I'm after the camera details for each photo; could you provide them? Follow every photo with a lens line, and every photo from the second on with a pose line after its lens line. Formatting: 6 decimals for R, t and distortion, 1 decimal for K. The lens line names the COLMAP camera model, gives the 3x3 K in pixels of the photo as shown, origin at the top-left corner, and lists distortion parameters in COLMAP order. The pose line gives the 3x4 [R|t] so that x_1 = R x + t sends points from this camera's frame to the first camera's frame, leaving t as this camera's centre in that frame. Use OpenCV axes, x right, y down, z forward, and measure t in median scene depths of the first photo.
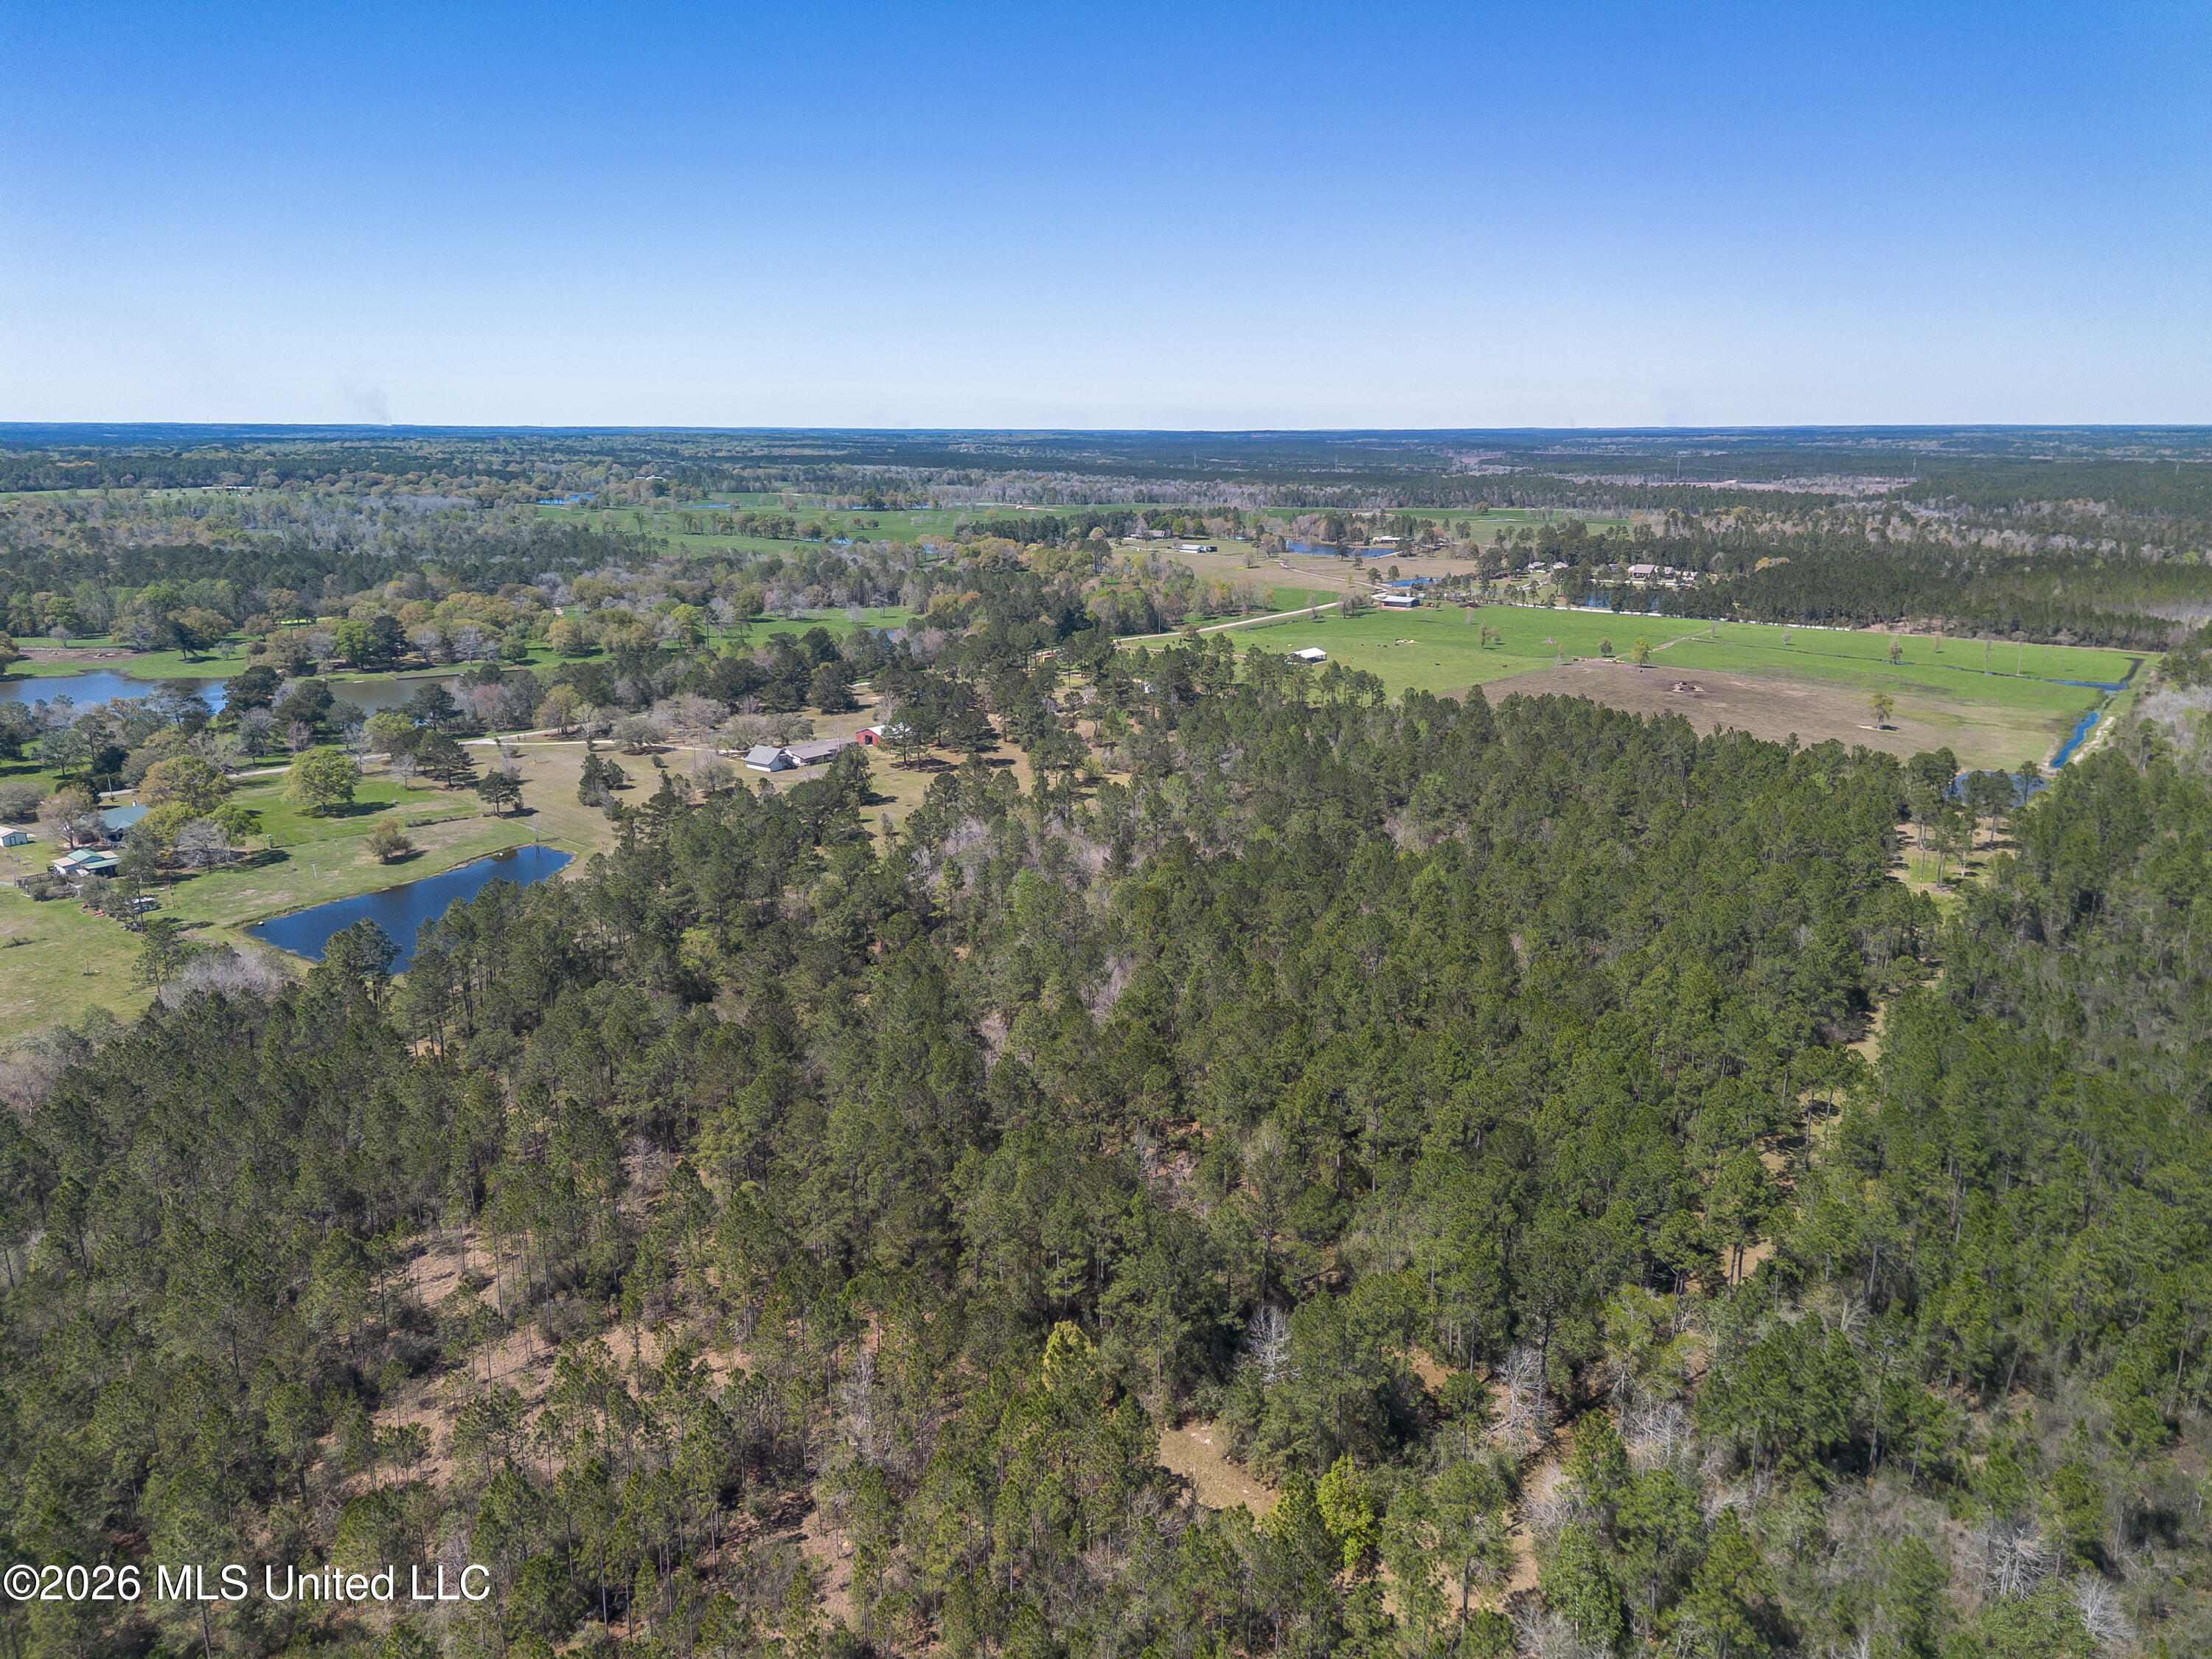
lens RADIAL K [[1553.0, 0, 1105.0], [0, 1553.0, 855.2], [0, 0, 1]] dist [0.088053, -0.100353]
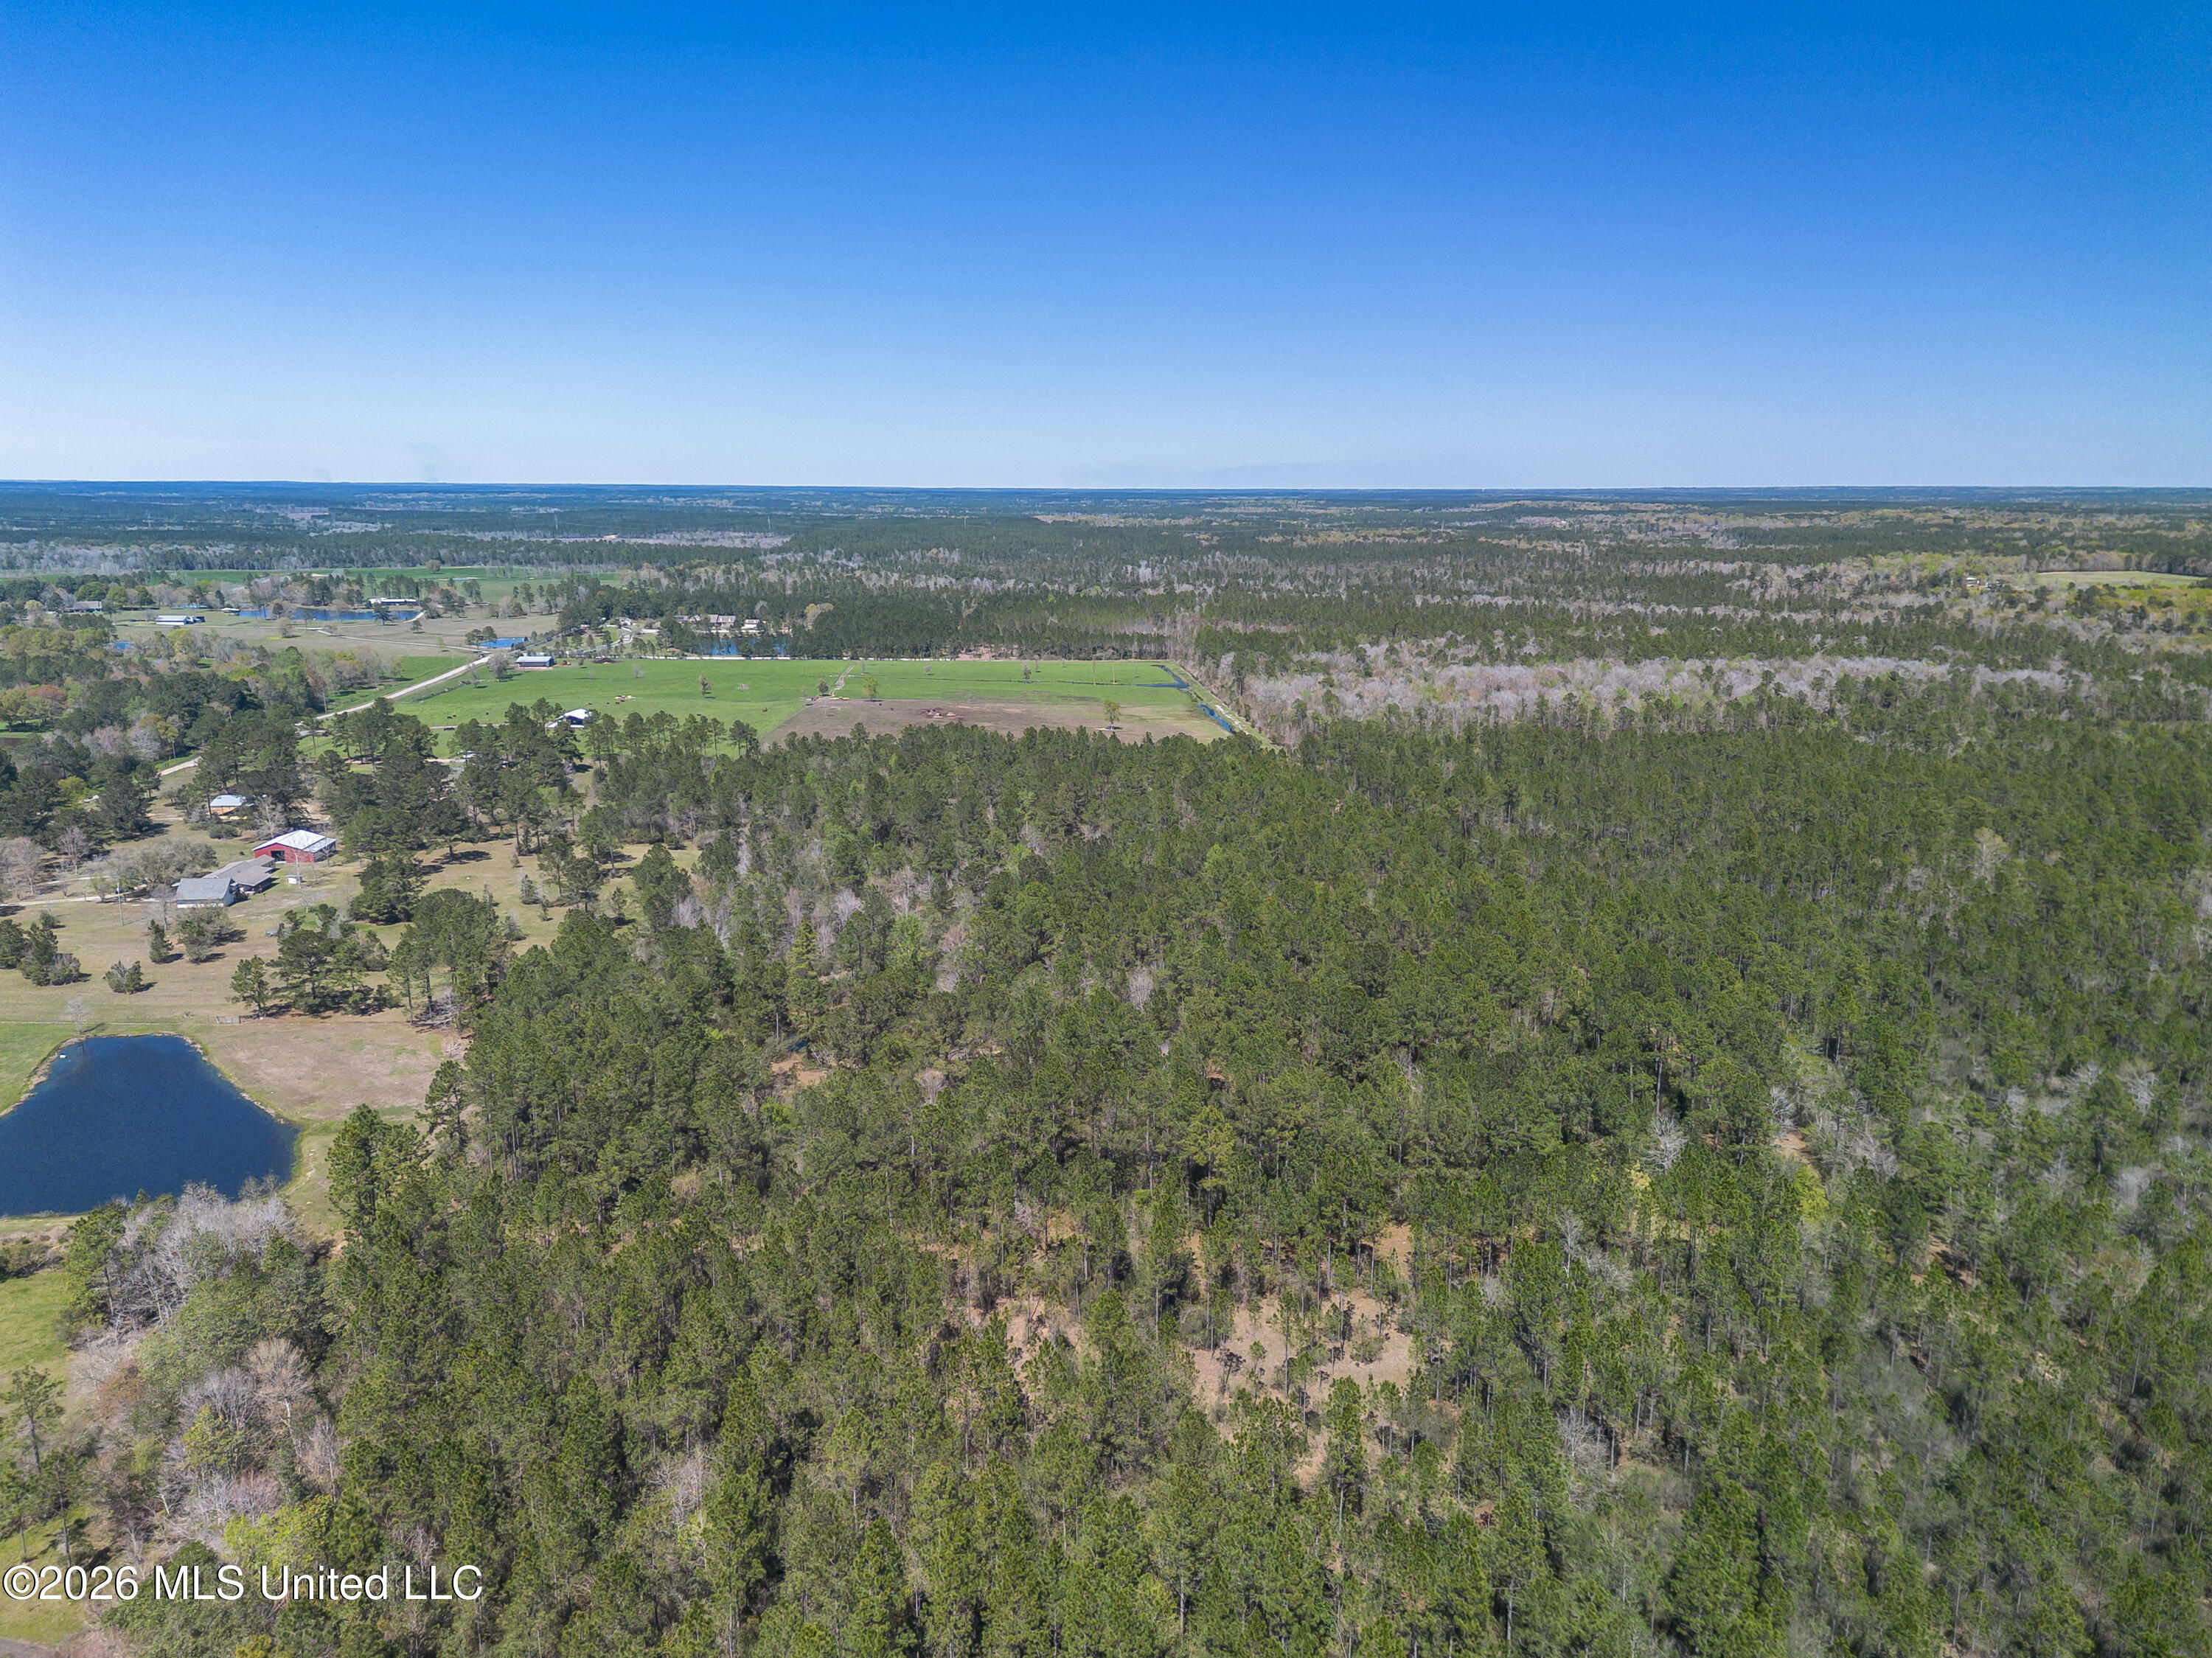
lens RADIAL K [[1556.1, 0, 1107.1], [0, 1556.1, 839.6], [0, 0, 1]] dist [0.088516, -0.094342]
pose [[0.738007, -0.147424, 0.658492, -0.274551], [0.175782, 0.984153, 0.023326, -0.017756], [-0.651496, 0.098536, 0.752226, 0.054472]]
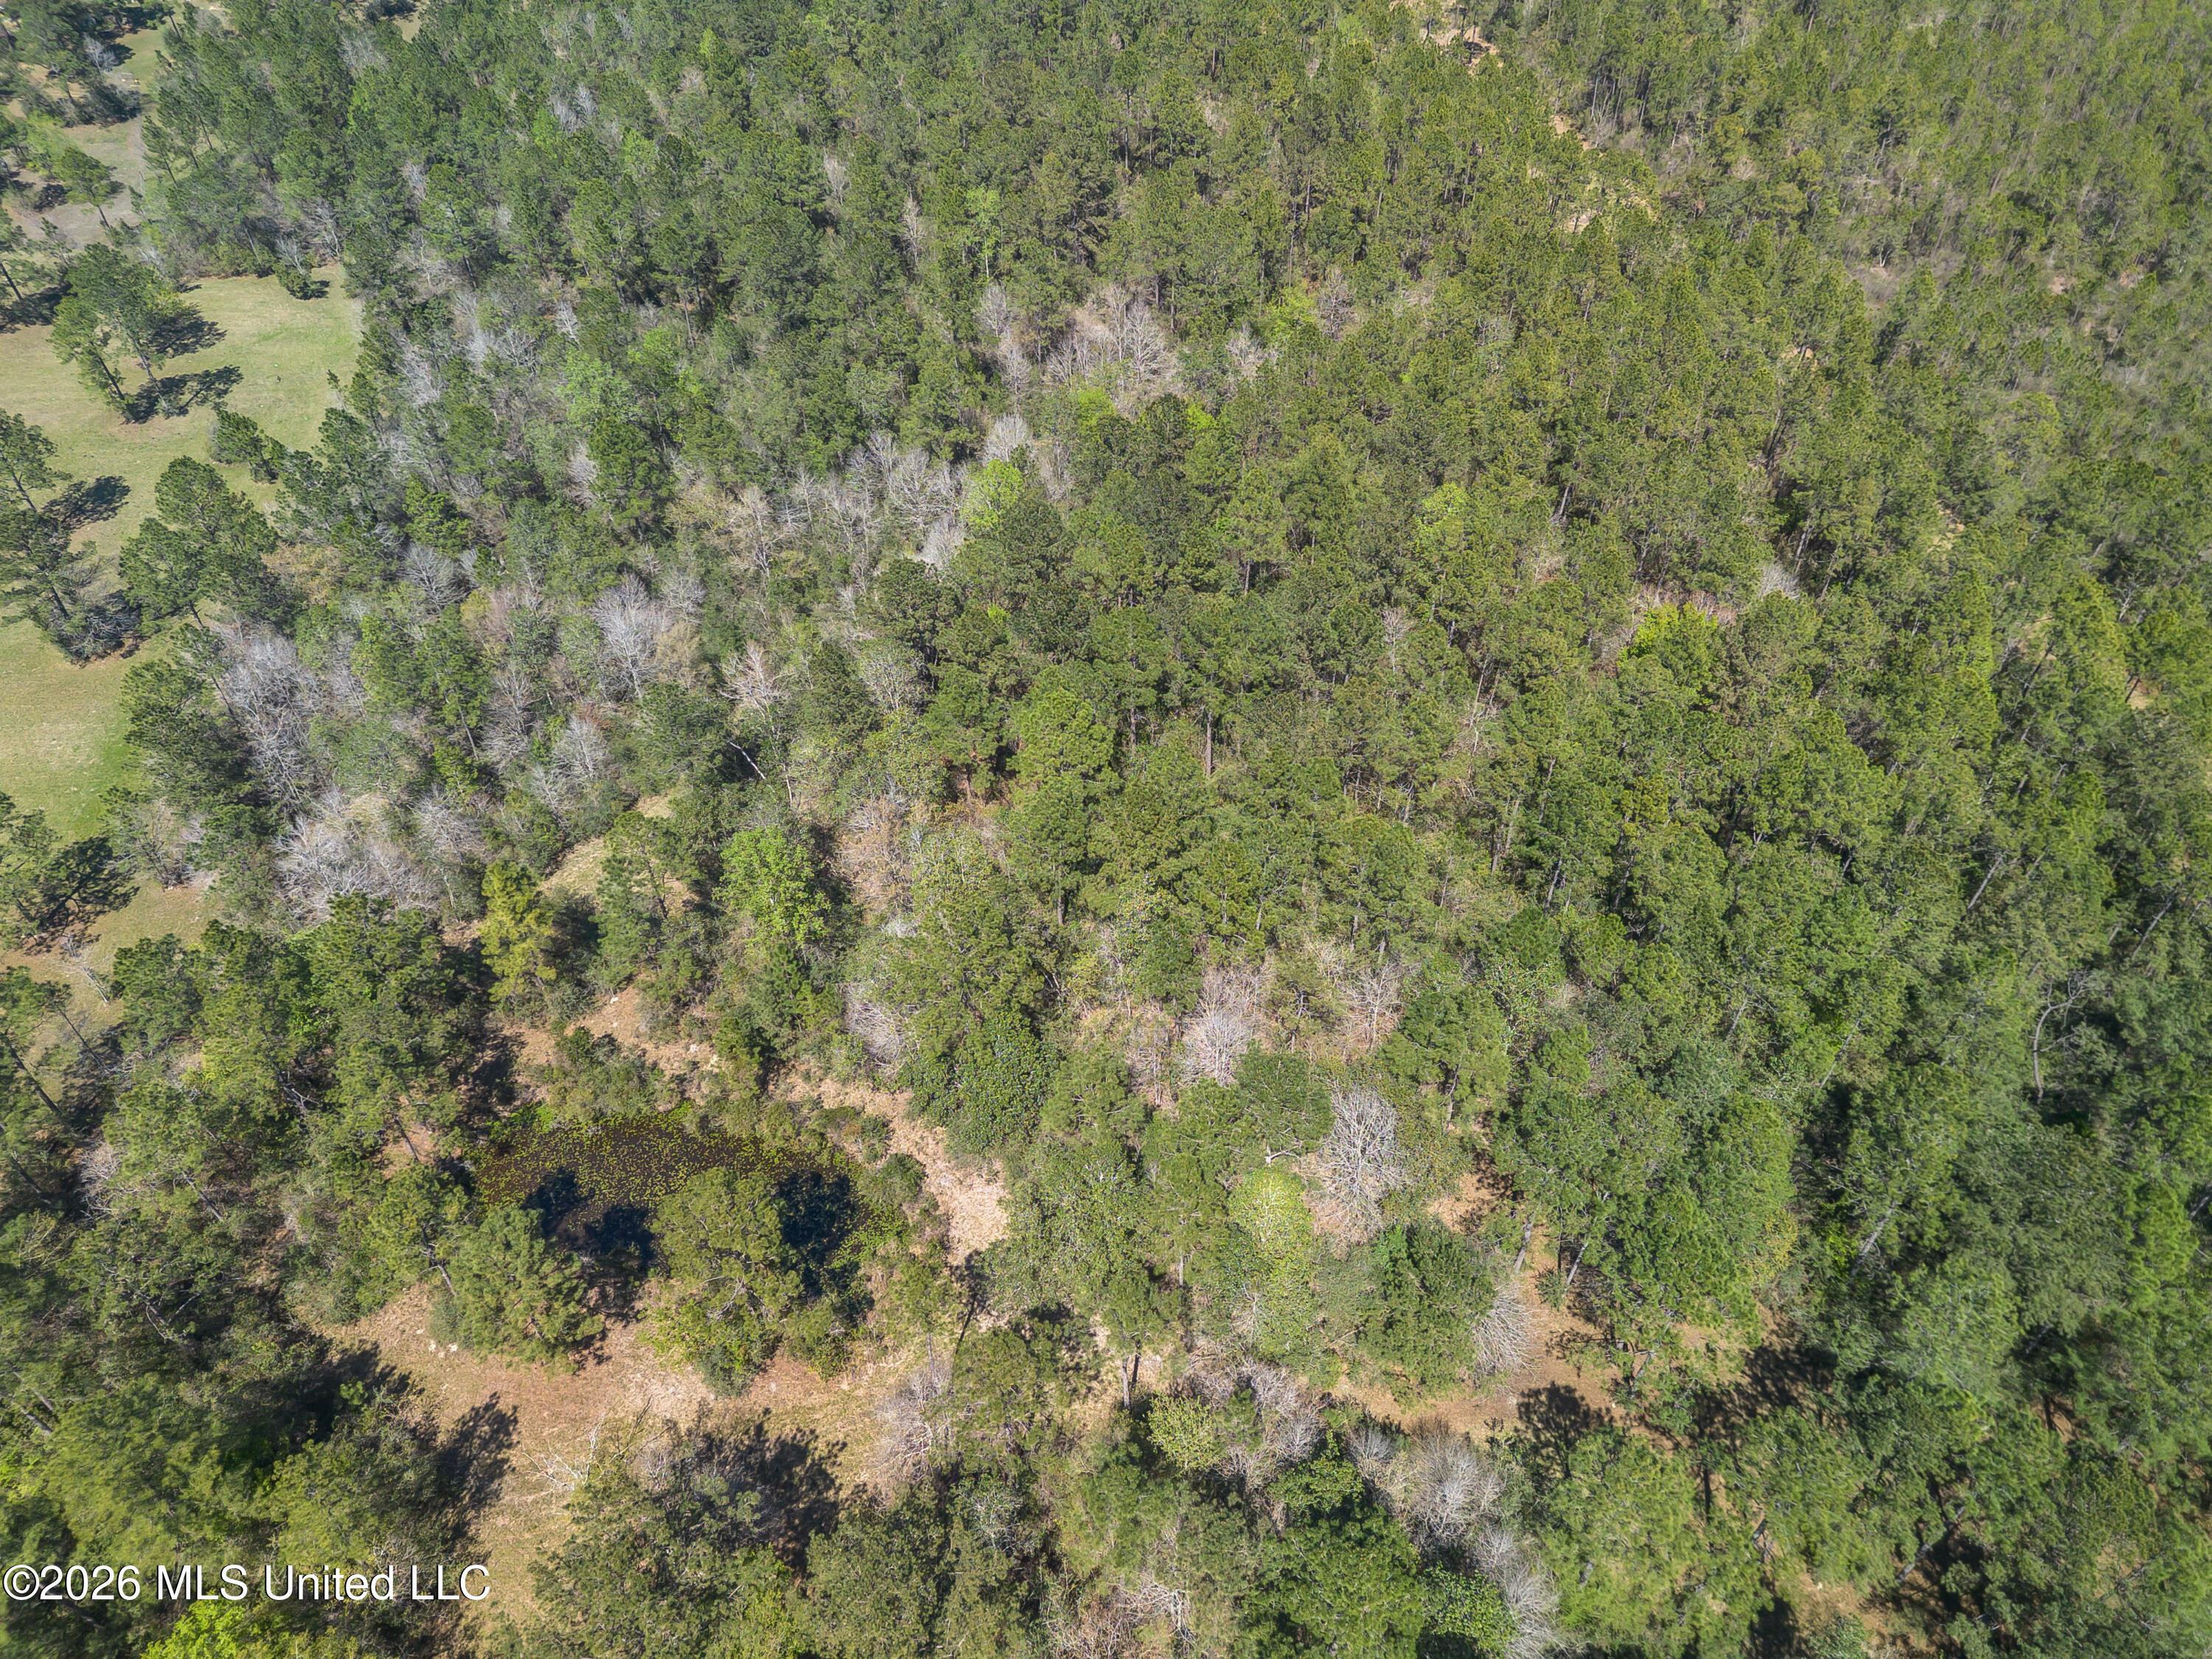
lens RADIAL K [[1545.0, 0, 1112.2], [0, 1545.0, 871.4], [0, 0, 1]] dist [0.086288, -0.097774]
pose [[0.701674, -0.504462, 0.503161, -0.089541], [0.183303, 0.810234, 0.556706, -0.086341], [-0.688515, -0.298396, 0.660989, 0.281740]]
